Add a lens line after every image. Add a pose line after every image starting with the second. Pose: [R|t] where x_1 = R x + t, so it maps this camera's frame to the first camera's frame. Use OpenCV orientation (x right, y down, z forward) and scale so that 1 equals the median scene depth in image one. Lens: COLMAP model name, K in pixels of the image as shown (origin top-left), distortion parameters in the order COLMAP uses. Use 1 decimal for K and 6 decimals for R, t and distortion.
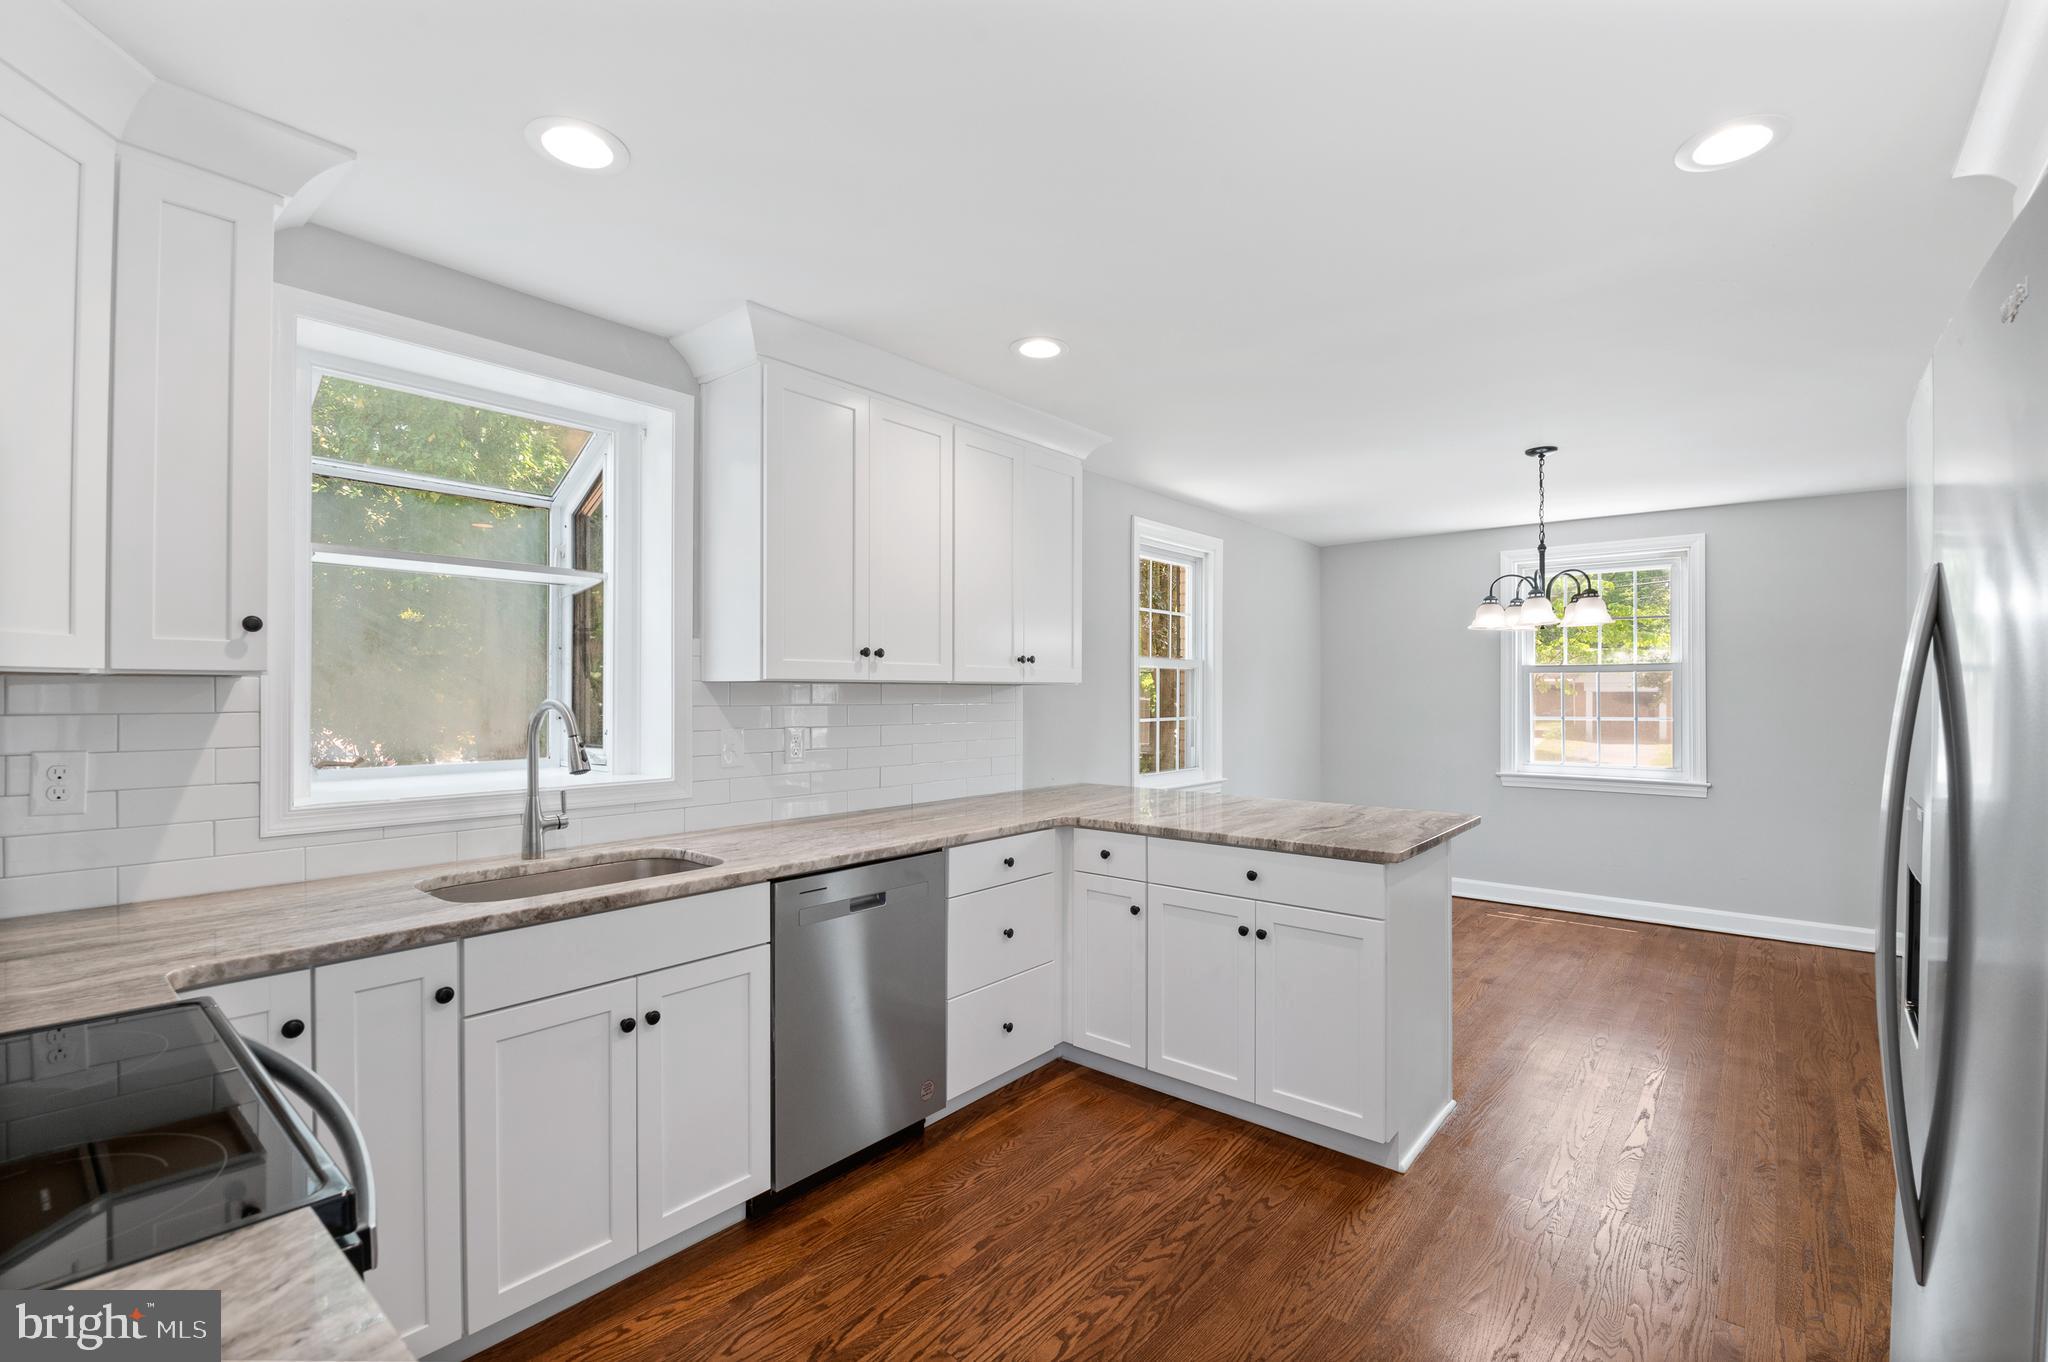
lens RADIAL K [[889.7, 0, 1031.8], [0, 889.7, 696.7], [0, 0, 1]] dist [0.000255, -0.010521]
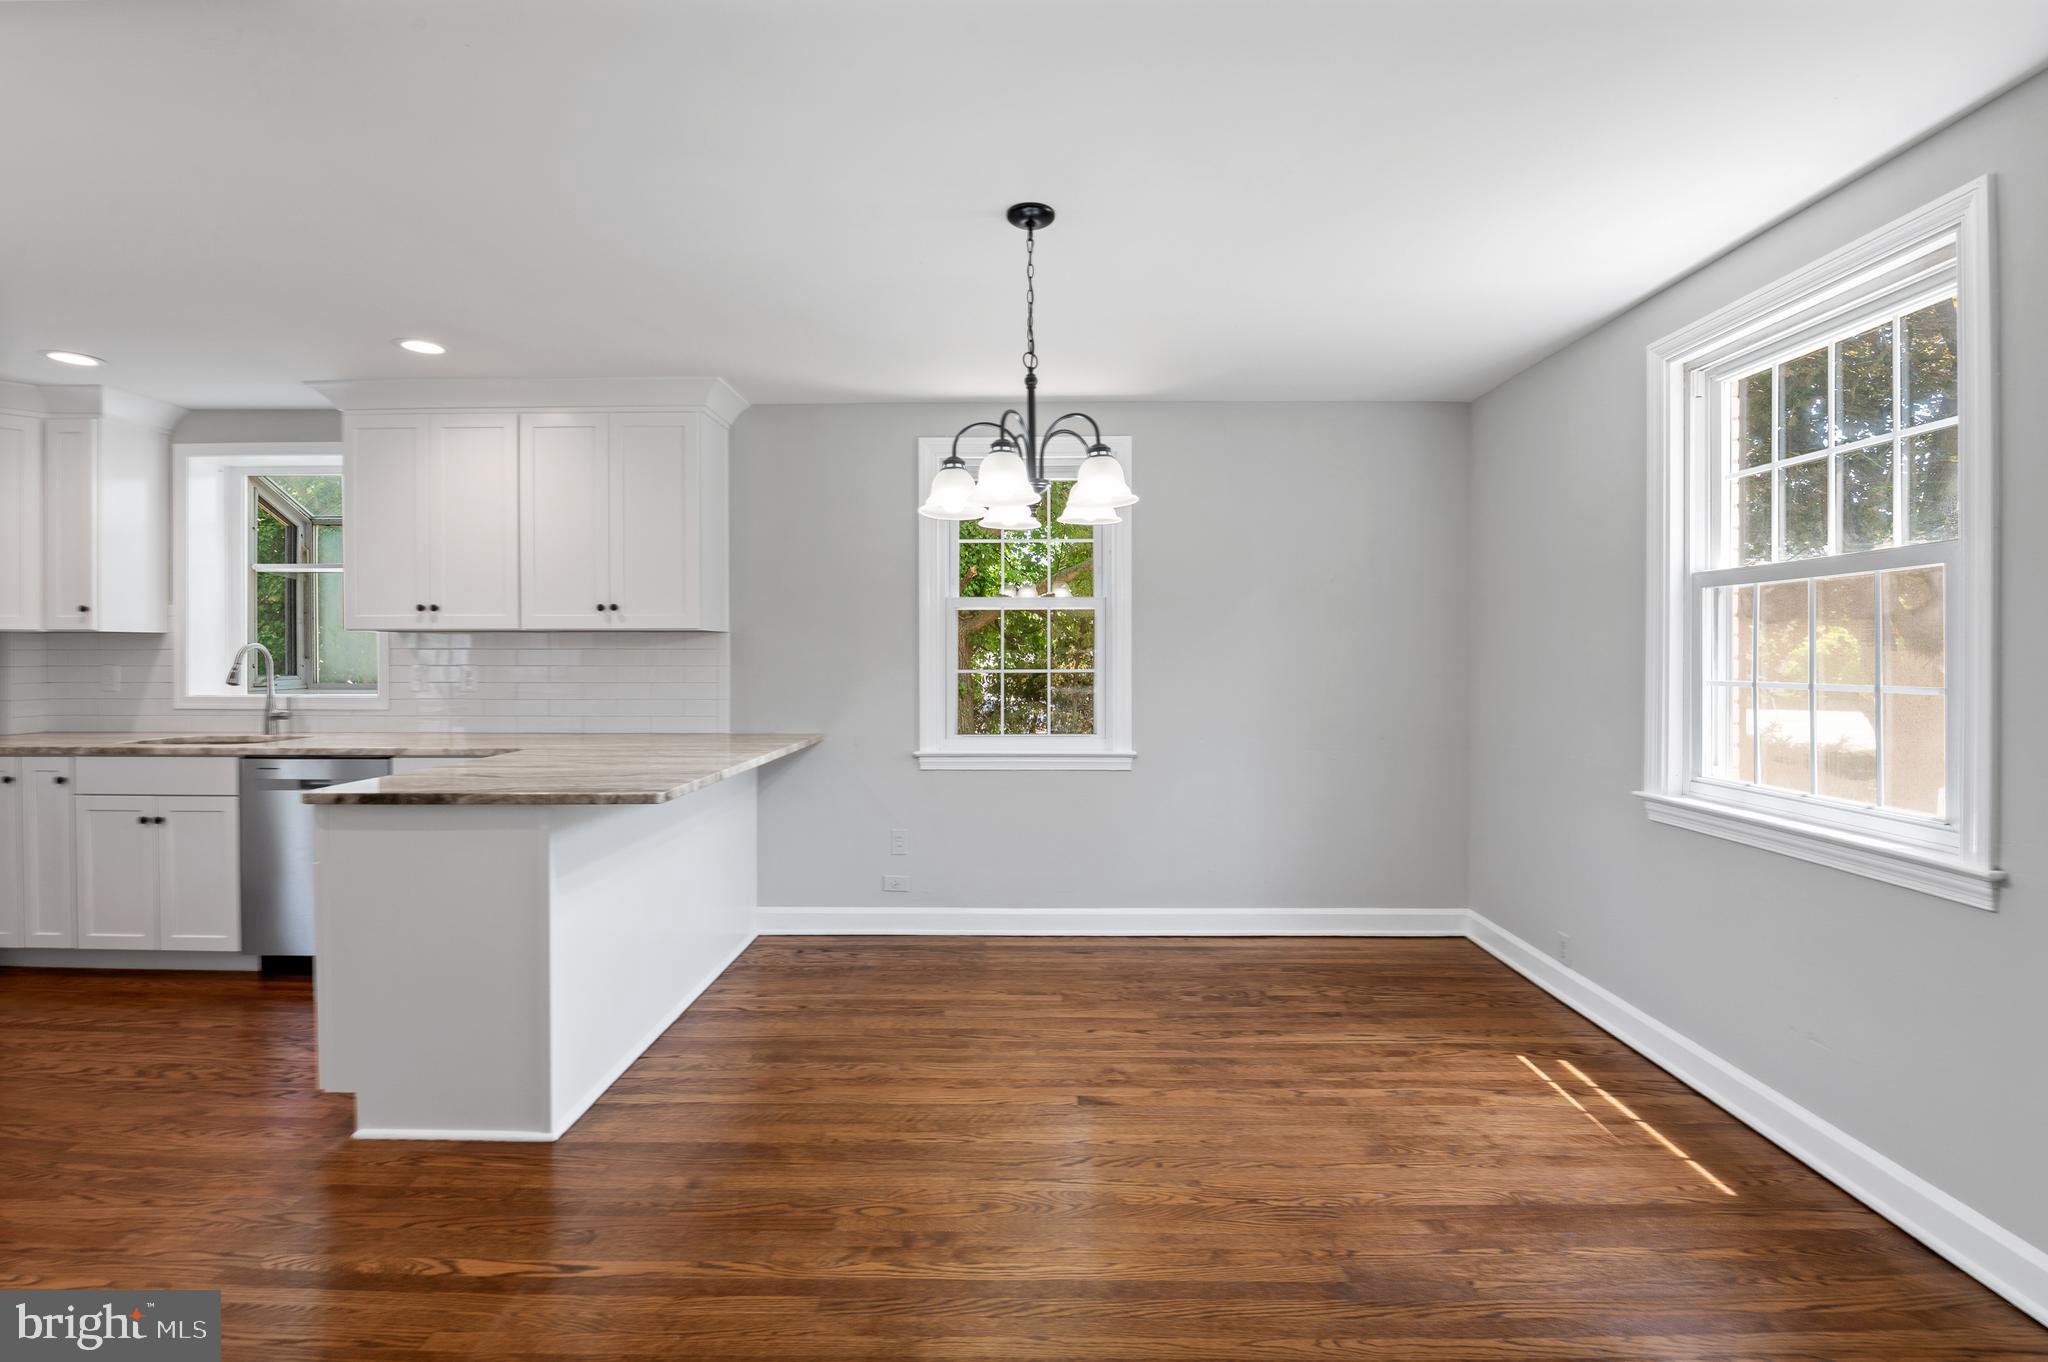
lens RADIAL K [[900.9, 0, 1033.2], [0, 900.9, 657.8], [0, 0, 1]] dist [0.000168, -0.009792]
pose [[0.630959, 0.002553, -0.775812, 1.454034], [-0.000681, 0.999996, 0.002737, 0.020459], [0.775815, -0.001199, 0.630959, 0.868194]]
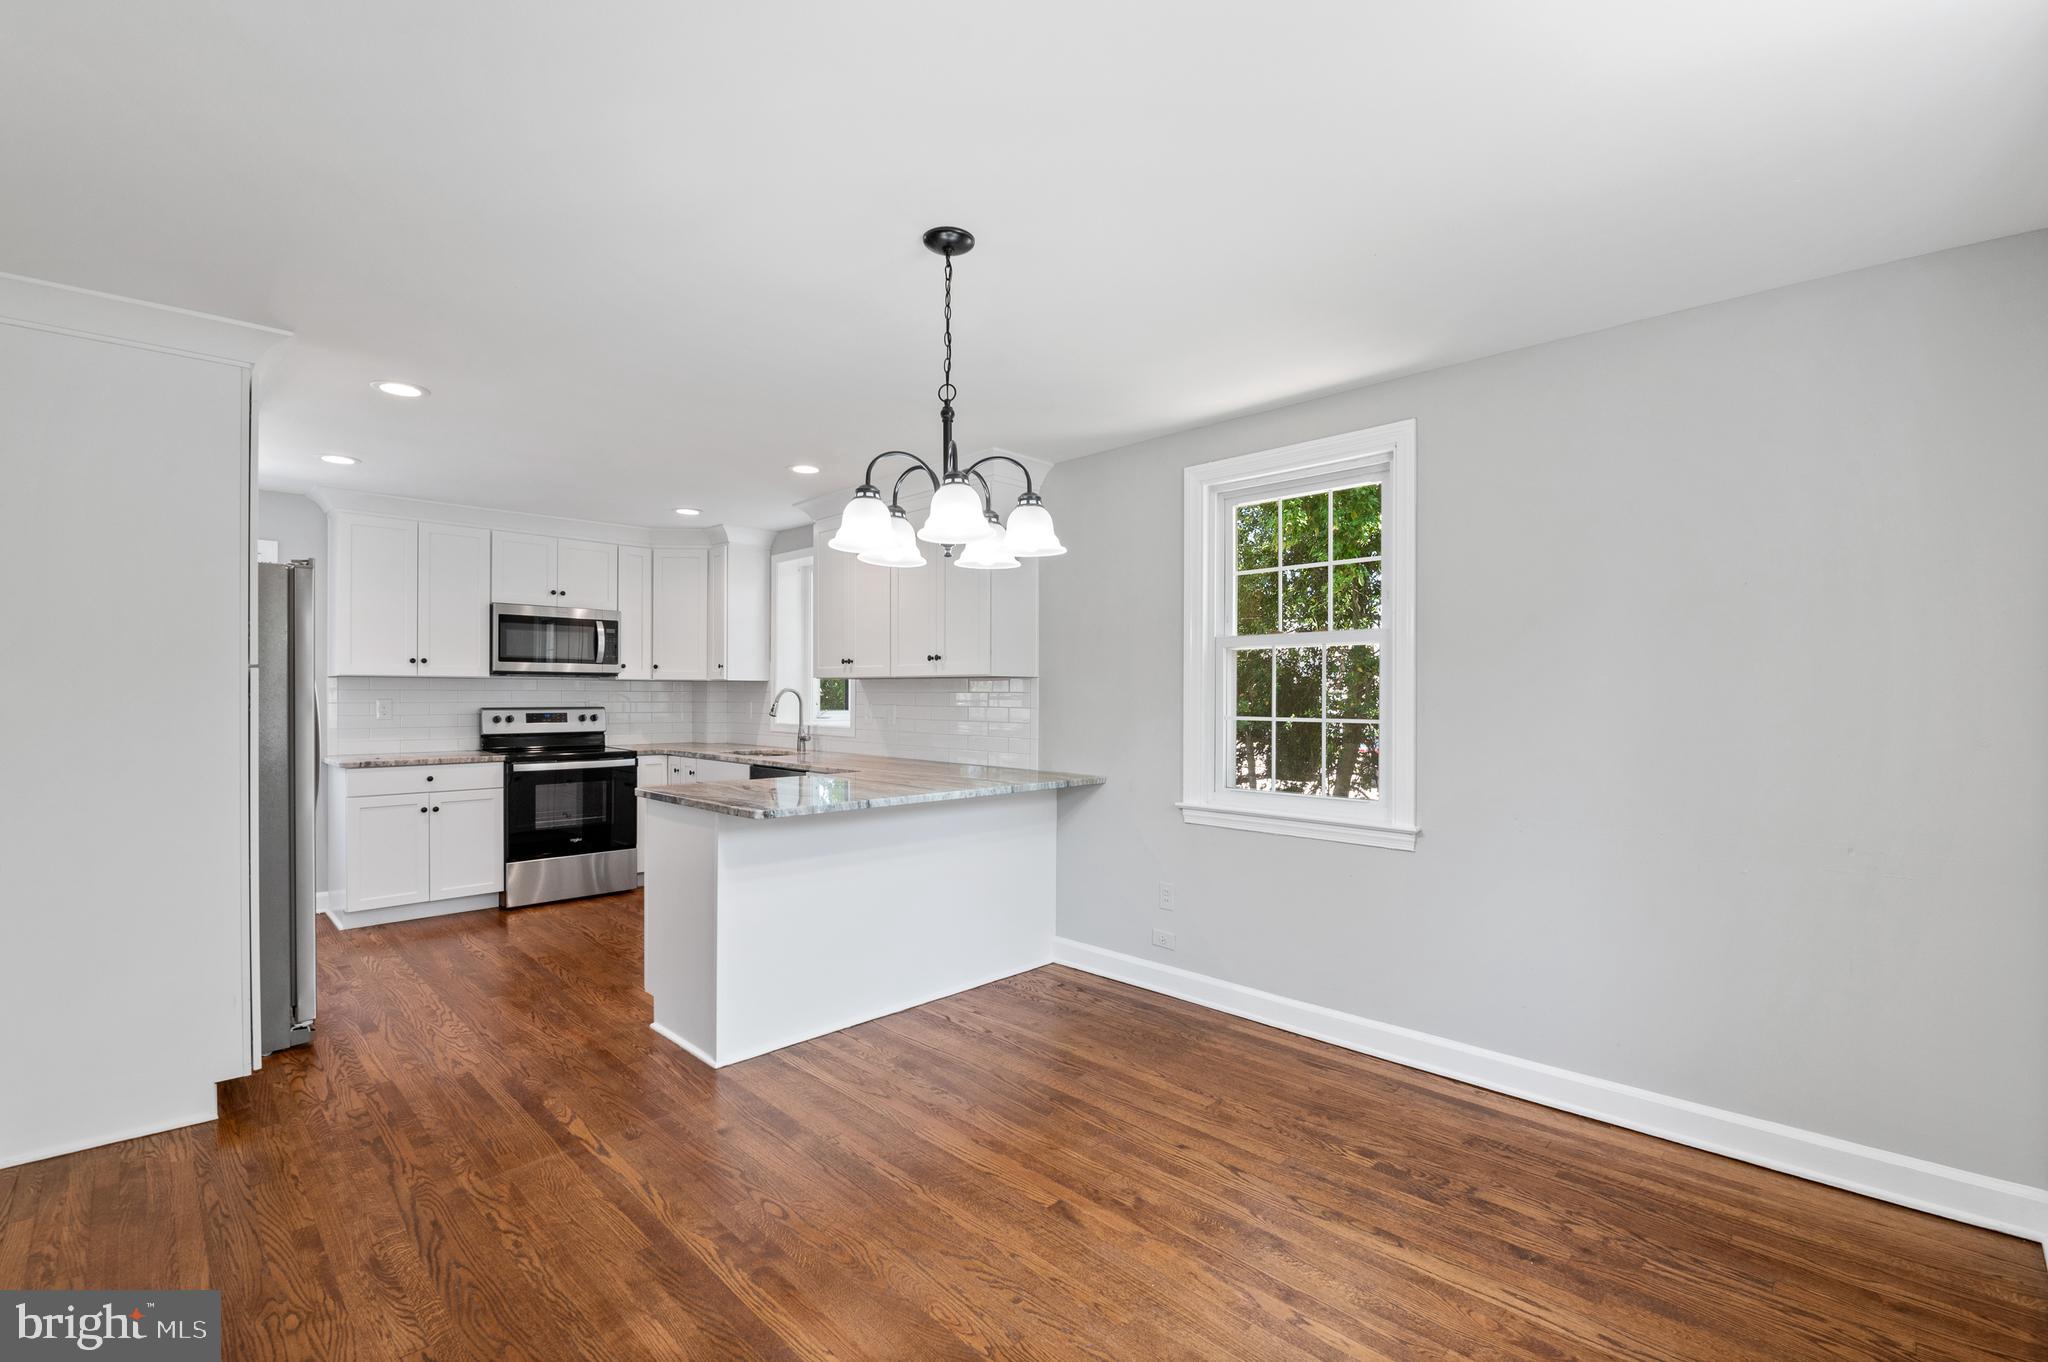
lens RADIAL K [[897.3, 0, 1024.2], [0, 897.3, 690.2], [0, 0, 1]] dist [0.000033, -0.011688]
pose [[-0.090457, -0.005060, -0.995887, 1.585804], [-0.007238, 0.999964, -0.004423, 0.013203], [0.995874, 0.006808, -0.090491, 1.535727]]
